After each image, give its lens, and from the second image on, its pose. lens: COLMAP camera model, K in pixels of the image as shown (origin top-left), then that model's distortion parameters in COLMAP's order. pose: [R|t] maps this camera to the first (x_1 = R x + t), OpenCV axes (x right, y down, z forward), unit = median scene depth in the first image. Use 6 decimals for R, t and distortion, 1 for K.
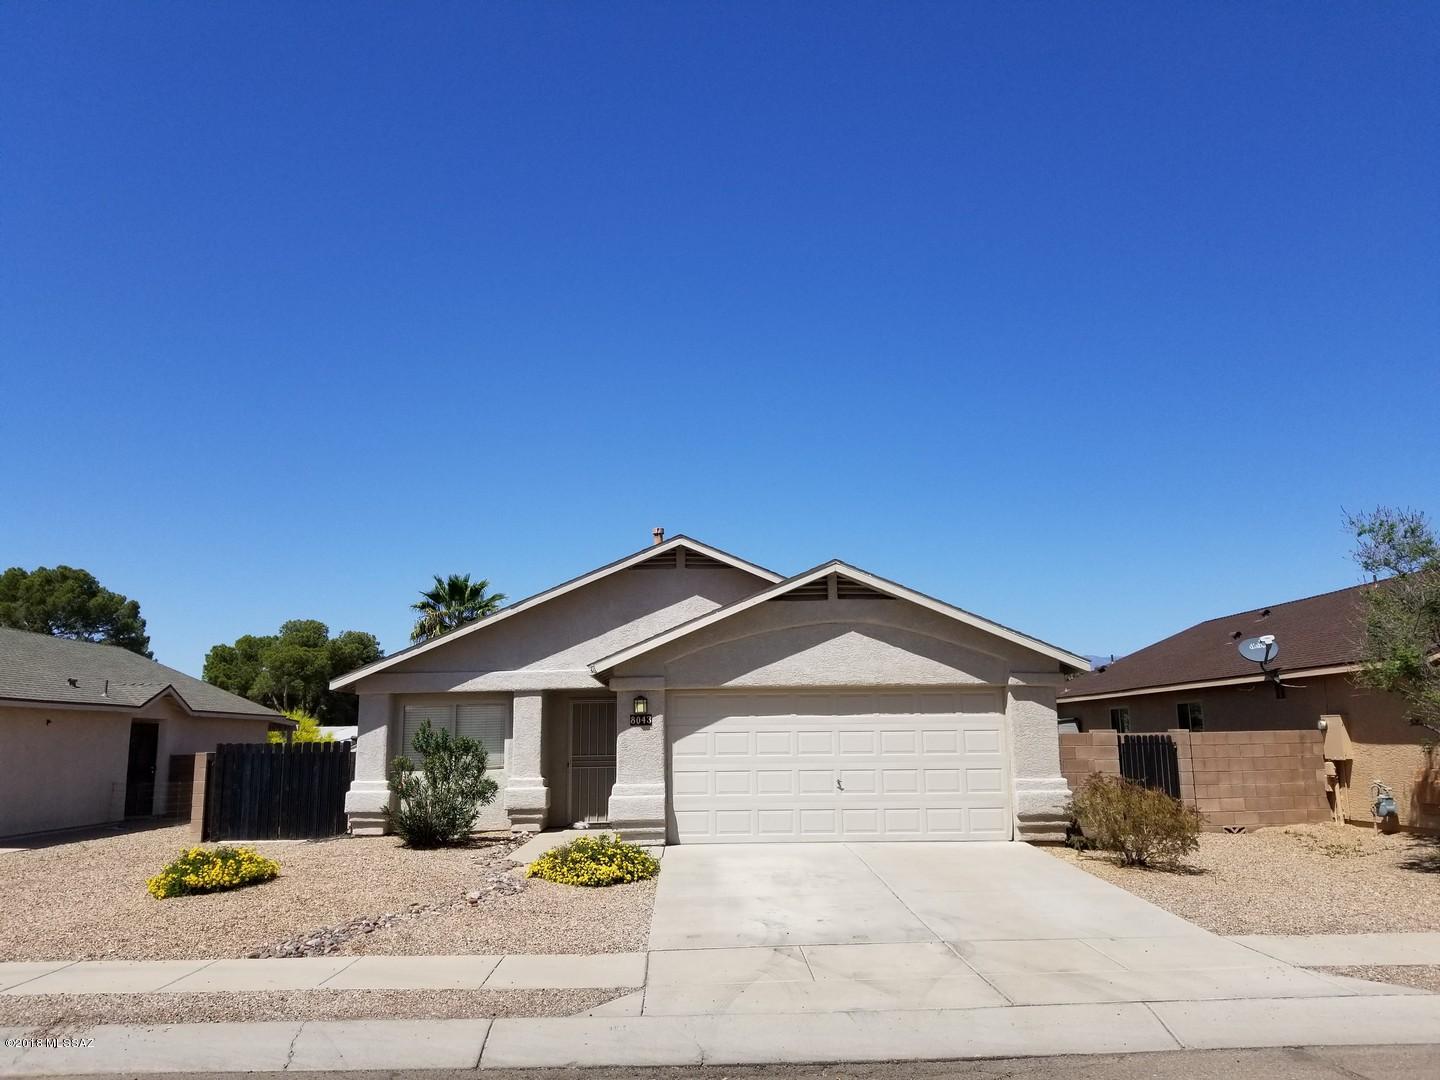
lens RADIAL K [[1165.4, 0, 718.5], [0, 1165.4, 529.2], [0, 0, 1]] dist [0.089137, -0.151730]
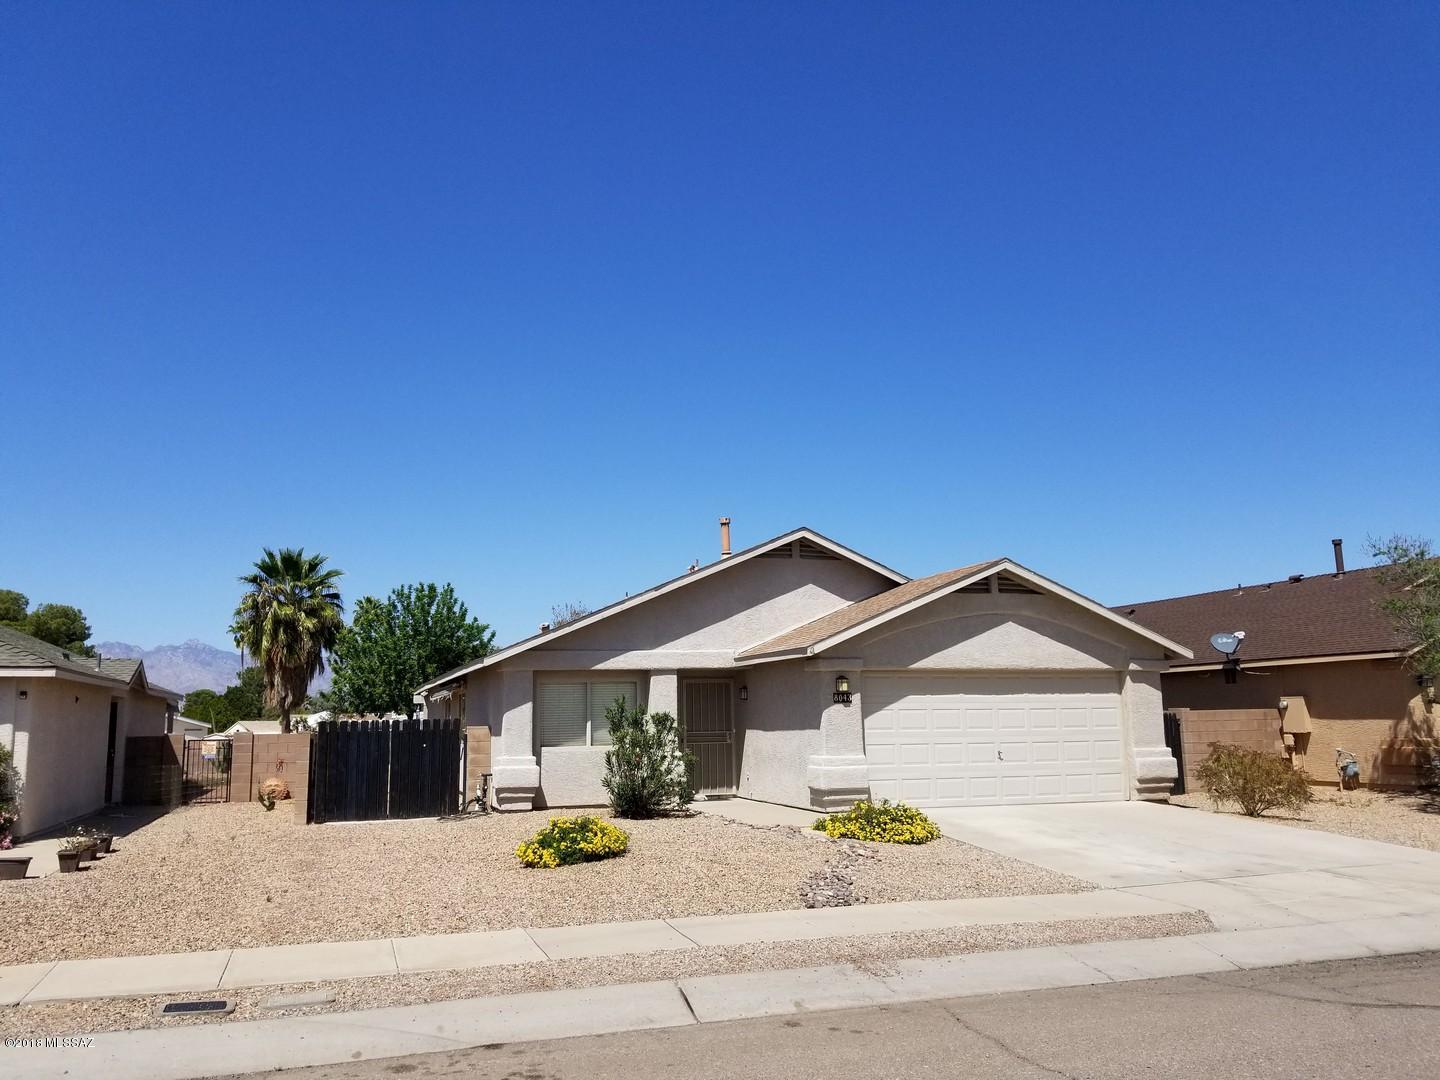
lens RADIAL K [[1165.4, 0, 713.1], [0, 1165.4, 539.1], [0, 0, 1]] dist [0.089137, -0.151730]
pose [[0.953911, 0.044066, 0.296837, -0.468851], [-0.050027, 0.998669, 0.012512, 0.006835], [-0.295890, -0.026785, 0.954846, -0.003863]]
